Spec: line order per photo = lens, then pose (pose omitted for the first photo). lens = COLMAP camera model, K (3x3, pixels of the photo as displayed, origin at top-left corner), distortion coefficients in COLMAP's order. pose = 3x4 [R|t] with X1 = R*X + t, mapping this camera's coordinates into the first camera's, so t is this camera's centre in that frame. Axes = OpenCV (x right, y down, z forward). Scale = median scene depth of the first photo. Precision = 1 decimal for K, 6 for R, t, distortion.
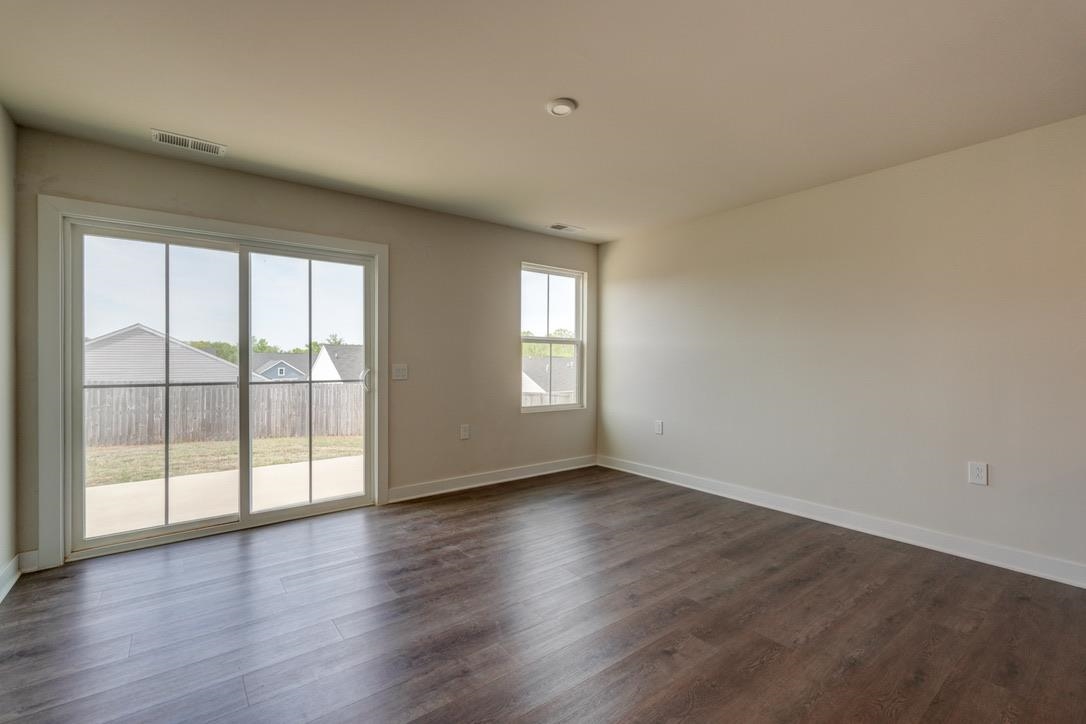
lens RADIAL K [[475.0, 0, 543.0], [0, 475.0, 362.0], [0, 0, 1]] dist [0.002039, 0.000559]
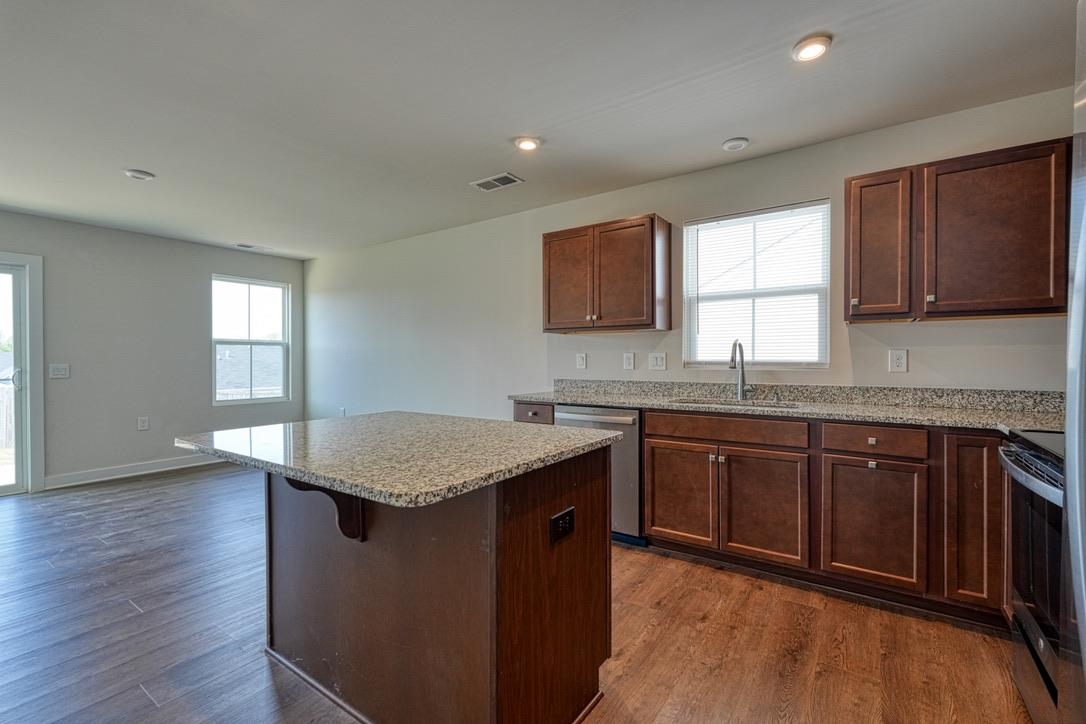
lens RADIAL K [[475.0, 0, 543.0], [0, 475.0, 362.0], [0, 0, 1]] dist [0.002039, 0.000559]
pose [[0.956046, -0.007925, 0.293110, 0.485997], [0.007268, 0.999968, 0.003328, 0.004737], [-0.293127, -0.001052, 0.956073, -0.421718]]
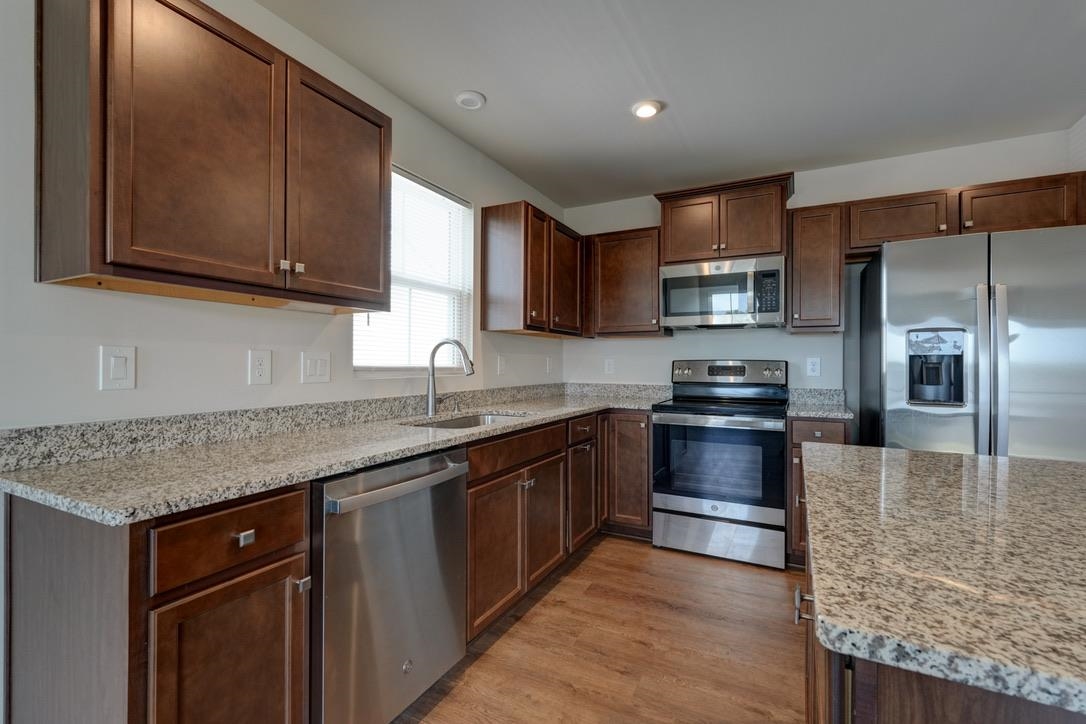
lens RADIAL K [[475.0, 0, 543.0], [0, 475.0, 362.0], [0, 0, 1]] dist [0.002039, 0.000559]
pose [[-0.415794, -0.004008, 0.909450, 0.399827], [-0.002187, 0.999992, 0.003408, 0.000173], [-0.909456, -0.000572, -0.415799, 0.398729]]
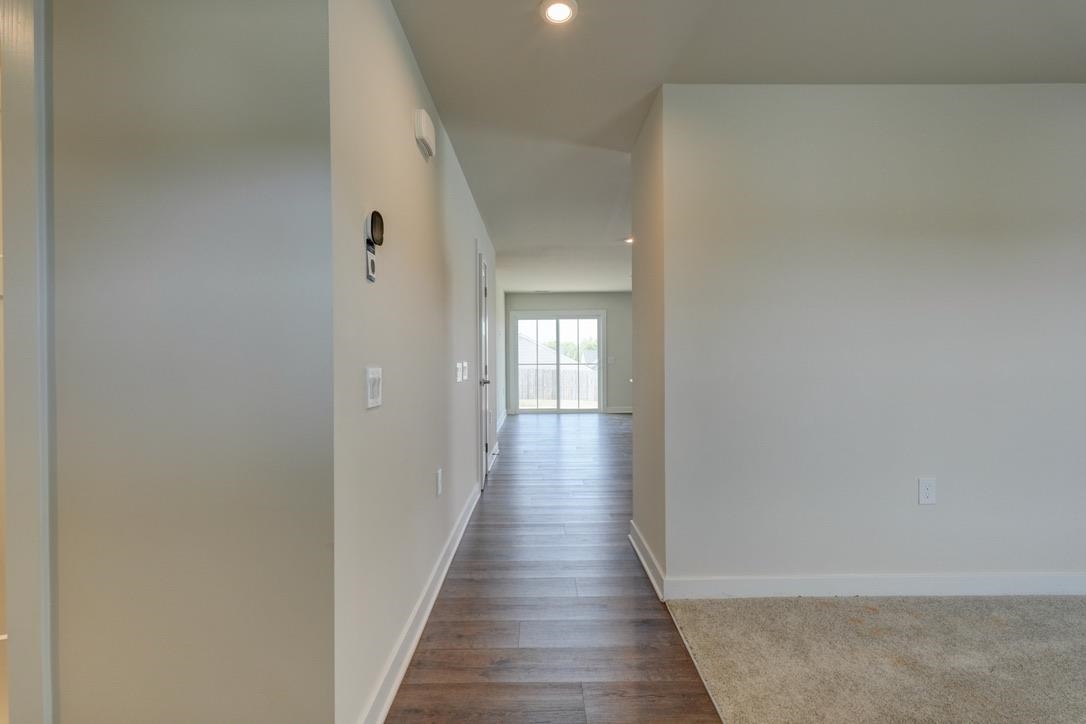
lens RADIAL K [[475.0, 0, 543.0], [0, 475.0, 362.0], [0, 0, 1]] dist [0.002039, 0.000559]
pose [[0.792390, -0.003799, -0.610002, 0.996839], [0.005418, 0.999985, 0.000810, 0.027058], [0.609990, -0.003947, 0.792399, -1.264958]]
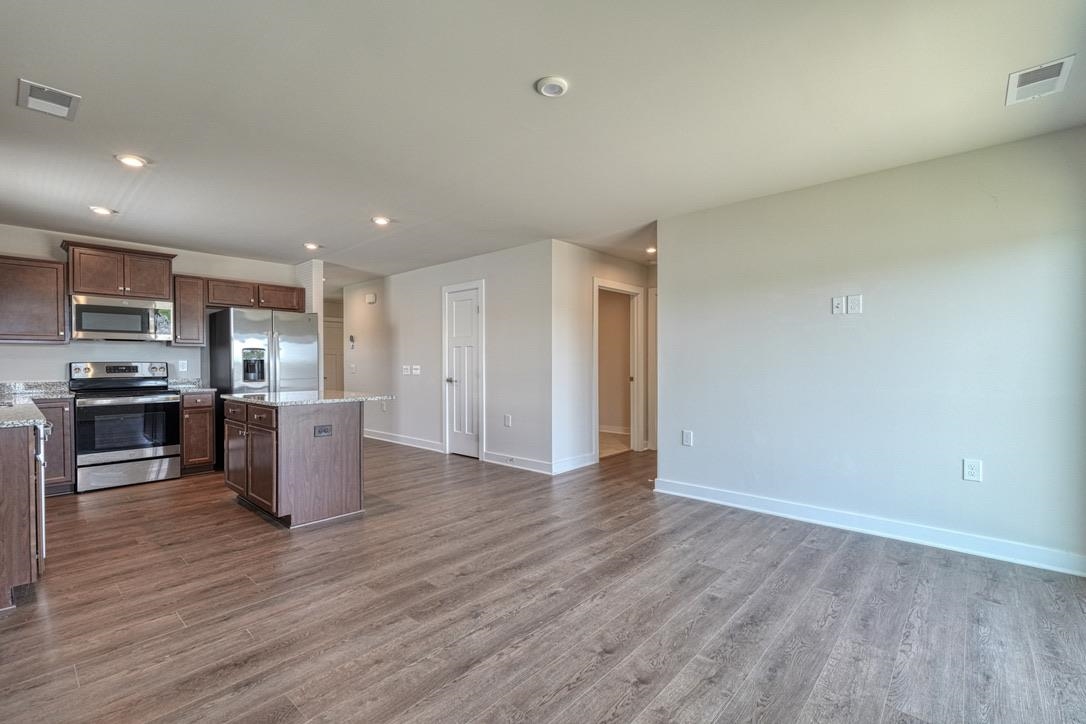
lens RADIAL K [[477.6, 0, 547.9], [0, 477.6, 365.2], [0, 0, 1]] dist [0.001034, 0.000125]
pose [[-0.983285, 0.001936, -0.182062, 0.141356], [0.000235, 0.999956, 0.009363, -0.005062], [0.182072, 0.009164, -0.983242, 1.252895]]
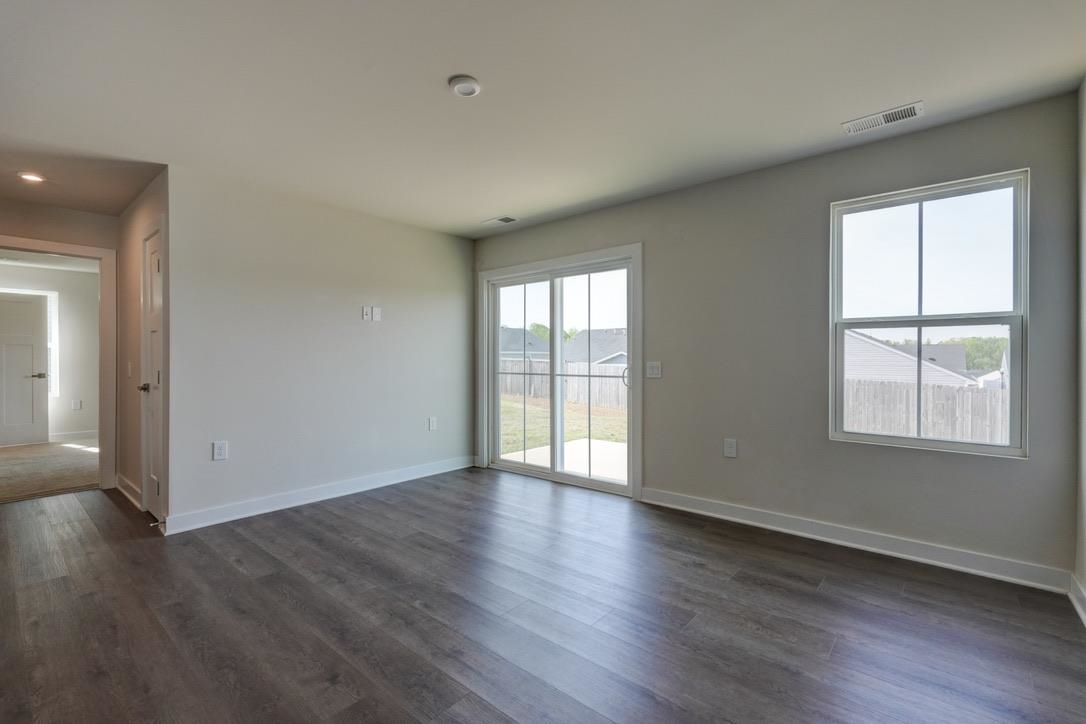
lens RADIAL K [[475.0, 0, 543.0], [0, 475.0, 362.0], [0, 0, 1]] dist [0.002039, 0.000559]
pose [[0.202000, 0.006127, -0.979366, 0.643746], [-0.001582, 0.999981, 0.005930, -0.000889], [0.979384, 0.000351, 0.202006, 0.630165]]
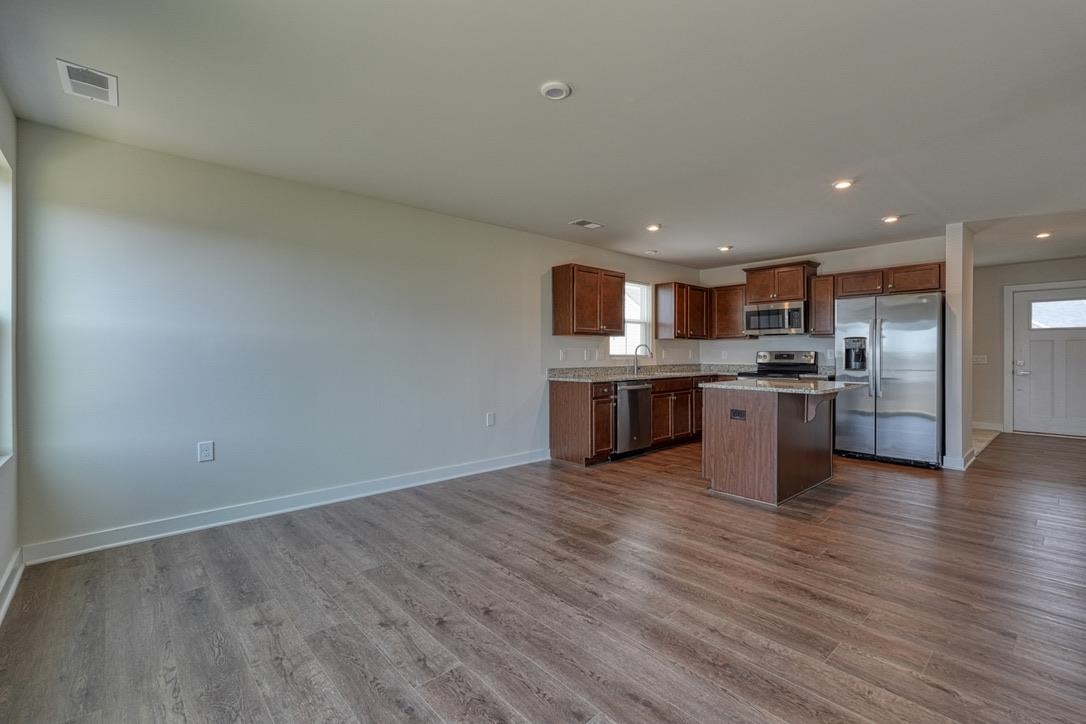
lens RADIAL K [[478.2, 0, 544.4], [0, 478.2, 352.4], [0, 0, 1]] dist [0.000466, 0.000245]
pose [[-0.076818, -0.001463, 0.997044, -0.613556], [0.004790, 0.999987, 0.001837, -0.004380], [-0.997034, 0.004917, -0.076810, 0.721438]]
